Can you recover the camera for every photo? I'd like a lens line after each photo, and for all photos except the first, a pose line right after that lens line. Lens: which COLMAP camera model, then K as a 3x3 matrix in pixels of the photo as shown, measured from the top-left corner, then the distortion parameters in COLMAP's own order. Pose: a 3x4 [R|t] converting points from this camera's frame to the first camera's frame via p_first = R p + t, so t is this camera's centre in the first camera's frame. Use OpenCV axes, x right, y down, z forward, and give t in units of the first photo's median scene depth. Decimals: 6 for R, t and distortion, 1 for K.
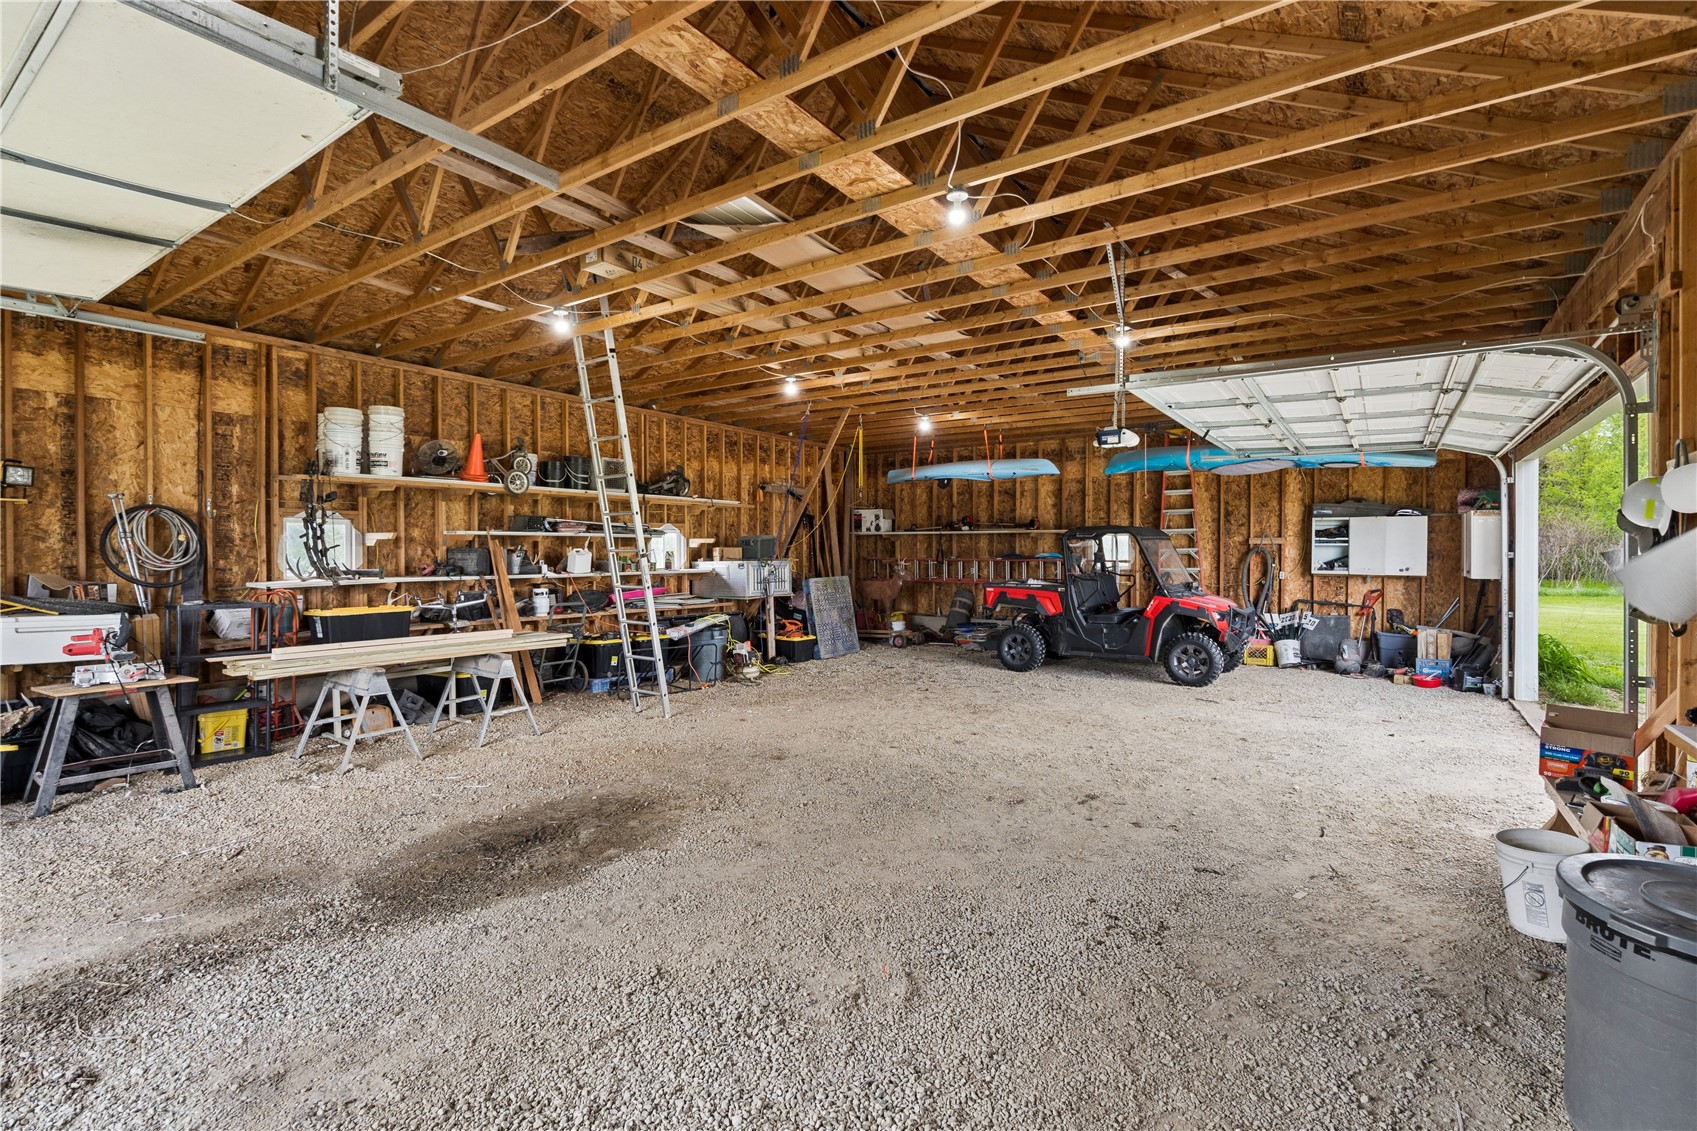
lens RADIAL K [[778.3, 0, 846.0], [0, 778.3, 557.3], [0, 0, 1]] dist [-0.003404, -0.000071]
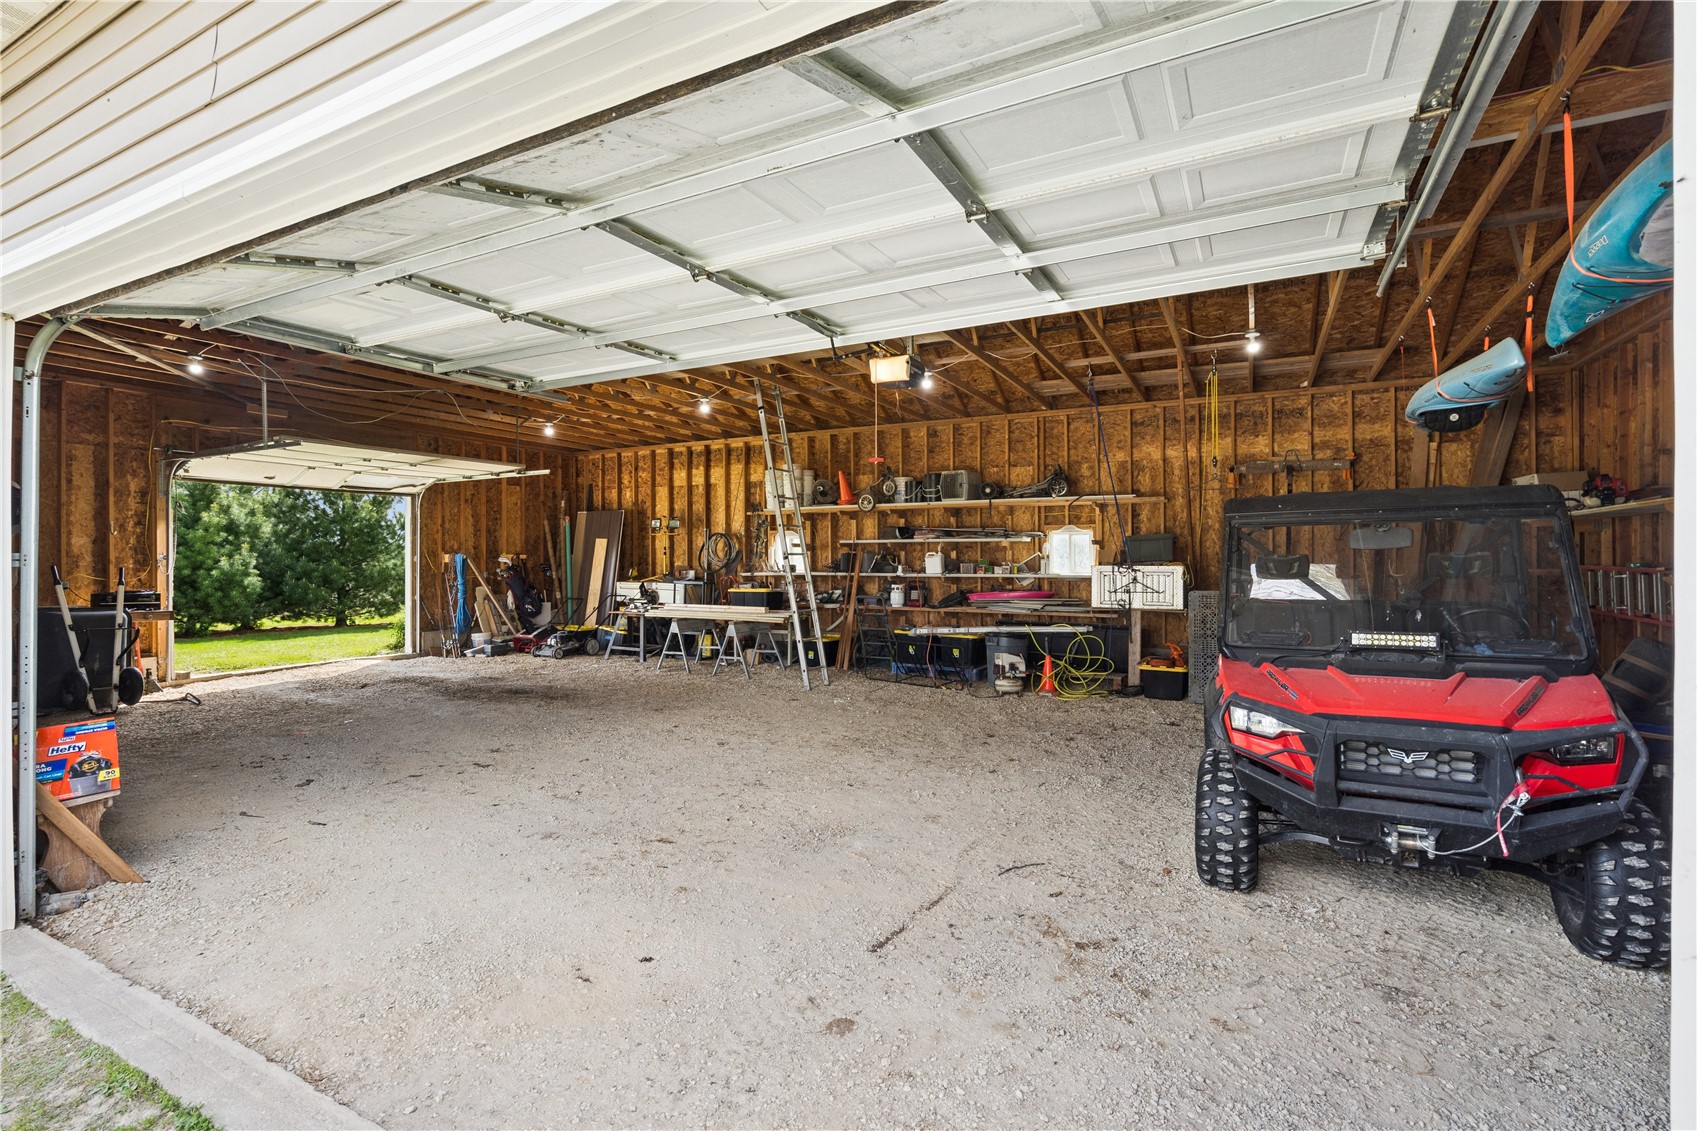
lens RADIAL K [[778.3, 0, 849.3], [0, 778.3, 561.8], [0, 0, 1]] dist [-0.003404, -0.000071]
pose [[0.138792, -0.000819, -0.990321, 0.890293], [-0.006526, 0.999977, -0.001742, 0.006334], [0.990300, 0.006705, 0.138783, 0.814616]]
